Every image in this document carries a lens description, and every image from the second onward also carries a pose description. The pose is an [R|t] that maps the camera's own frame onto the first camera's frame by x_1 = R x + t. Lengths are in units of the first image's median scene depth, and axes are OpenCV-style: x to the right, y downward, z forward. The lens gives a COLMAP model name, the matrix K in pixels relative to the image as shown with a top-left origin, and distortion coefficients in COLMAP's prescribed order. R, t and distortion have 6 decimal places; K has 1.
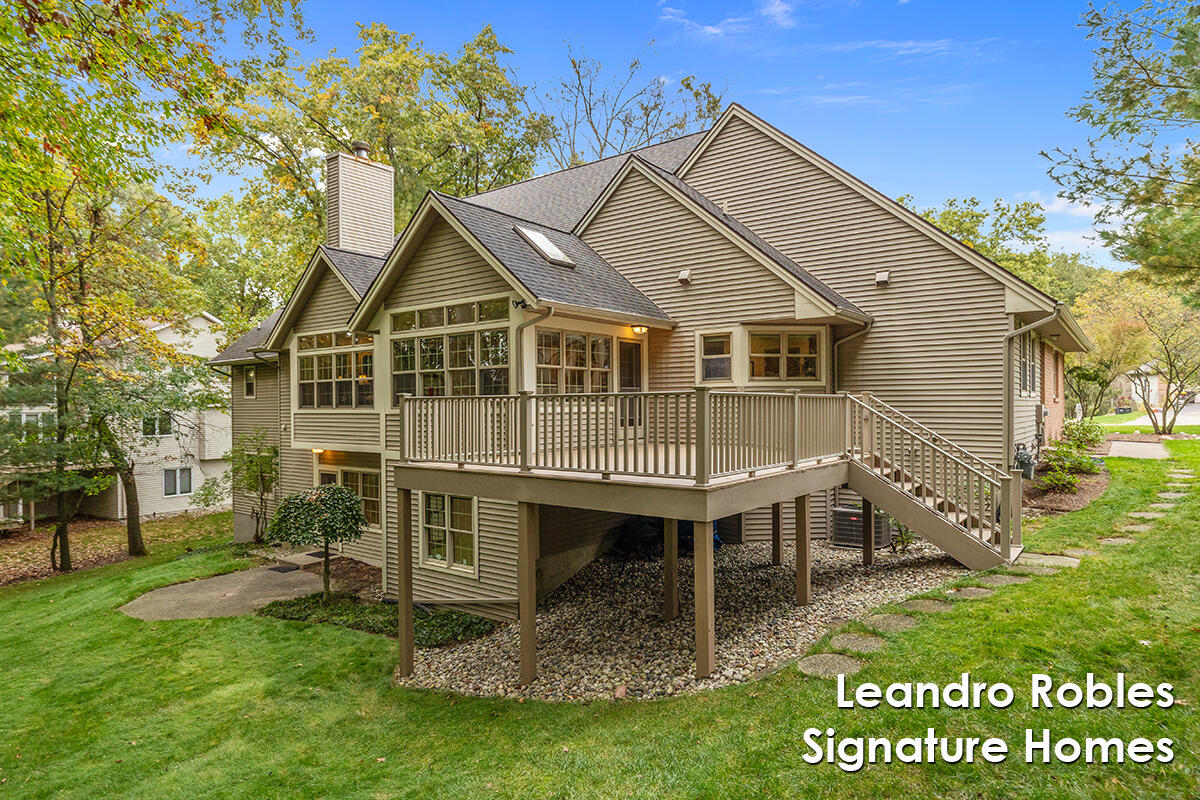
lens RADIAL K [[715.0, 0, 609.0], [0, 715.0, 403.2], [0, 0, 1]] dist [0.006738, 0.001454]
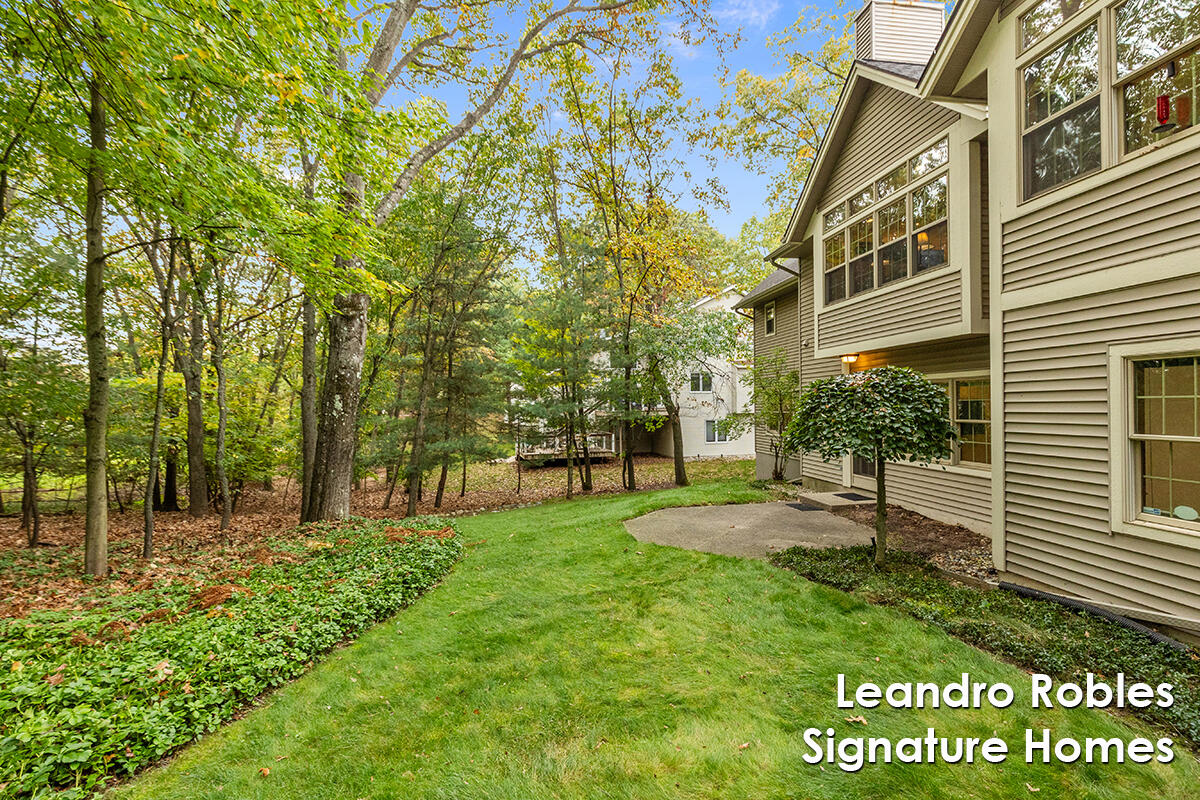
lens RADIAL K [[549.6, 0, 603.9], [0, 549.6, 399.7], [0, 0, 1]] dist [0.005816, 0.000468]
pose [[0.719023, -0.000698, -0.694986, -0.217728], [-0.001137, 0.999997, -0.002180, 0.128318], [0.694985, 0.002357, 0.719020, 0.461910]]
